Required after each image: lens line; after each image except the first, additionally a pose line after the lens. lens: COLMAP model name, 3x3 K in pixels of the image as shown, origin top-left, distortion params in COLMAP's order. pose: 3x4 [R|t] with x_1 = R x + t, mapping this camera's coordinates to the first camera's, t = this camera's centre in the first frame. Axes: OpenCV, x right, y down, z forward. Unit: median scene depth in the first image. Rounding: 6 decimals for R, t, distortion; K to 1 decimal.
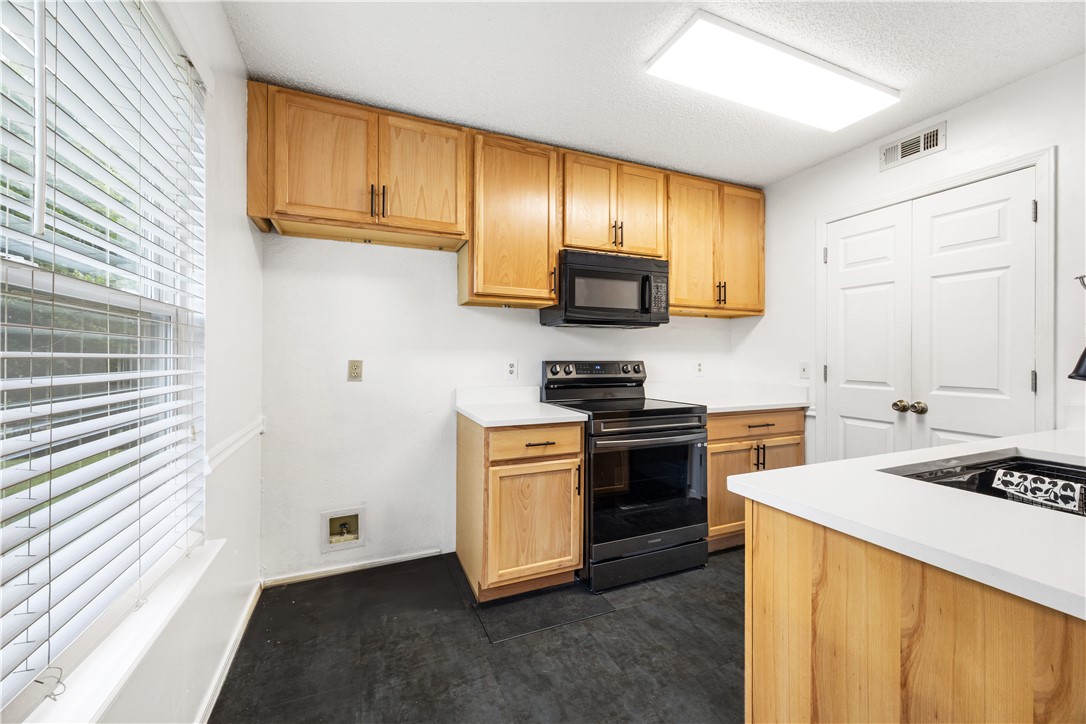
lens RADIAL K [[409.8, 0, 536.7], [0, 409.8, 357.5], [0, 0, 1]] dist [-0.000505, -0.000183]
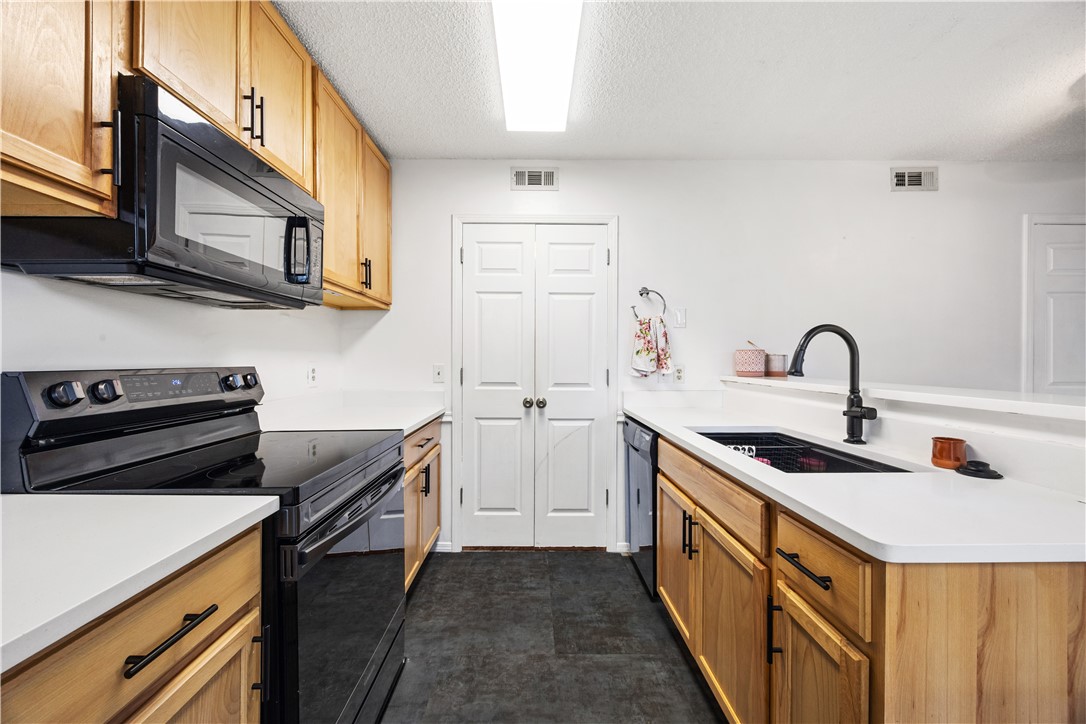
lens RADIAL K [[409.8, 0, 540.0], [0, 409.8, 361.4], [0, 0, 1]] dist [-0.000505, -0.000183]
pose [[0.383398, -0.004867, 0.923570, -0.144260], [0.001858, 0.999988, 0.004498, -0.001281], [-0.923581, -0.000009, 0.383403, 0.513828]]
